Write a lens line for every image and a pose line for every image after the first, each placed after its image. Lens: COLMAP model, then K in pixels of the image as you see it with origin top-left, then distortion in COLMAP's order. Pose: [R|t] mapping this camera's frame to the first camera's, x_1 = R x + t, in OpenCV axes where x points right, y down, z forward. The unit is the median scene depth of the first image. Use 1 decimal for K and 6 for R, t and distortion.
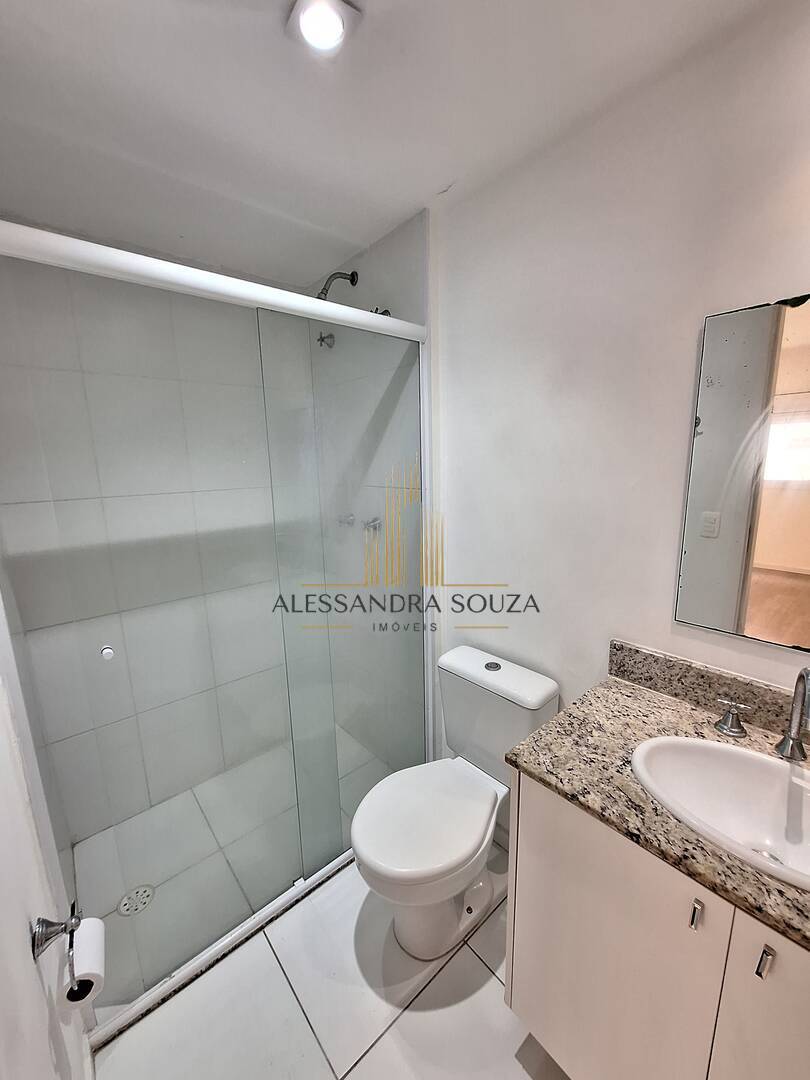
lens RADIAL K [[427.6, 0, 400.1], [0, 427.6, 540.5], [0, 0, 1]] dist [-0.003559, 0.000478]
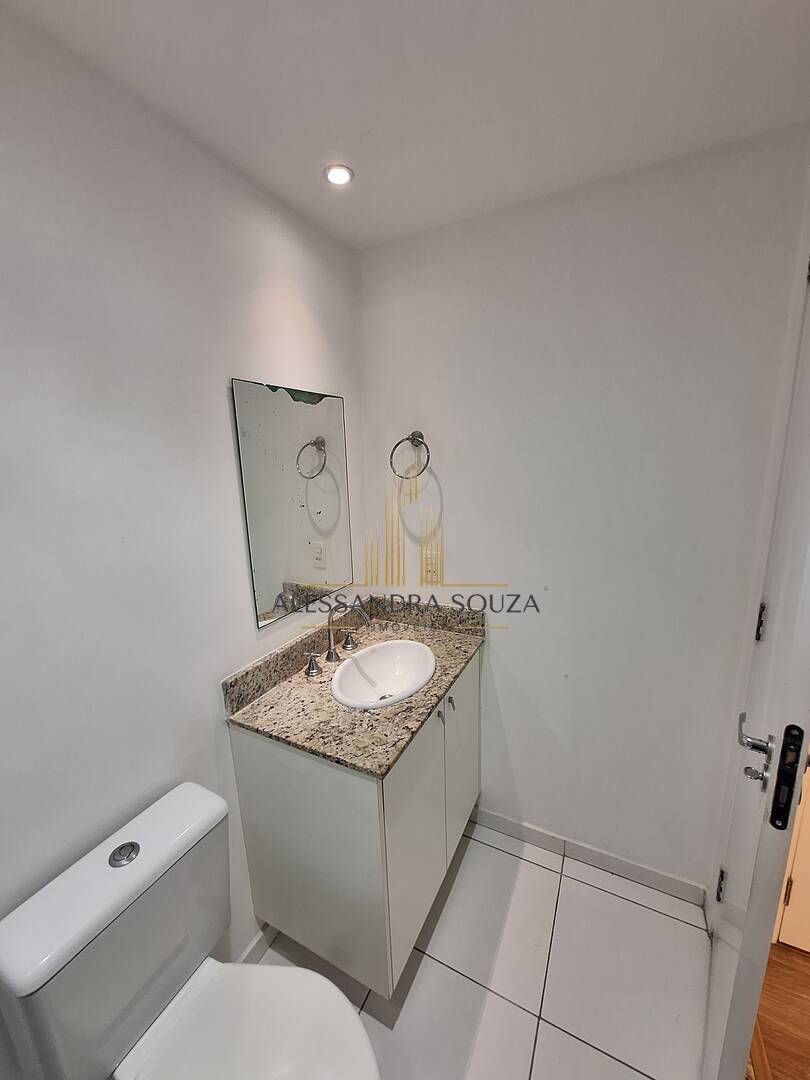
lens RADIAL K [[427.6, 0, 405.3], [0, 427.6, 542.7], [0, 0, 1]] dist [-0.003559, 0.000478]
pose [[-0.388629, -0.147875, 0.909451, -0.559854], [0.207995, 0.947480, 0.242940, -0.243871], [-0.897611, 0.283574, -0.337461, 0.981817]]
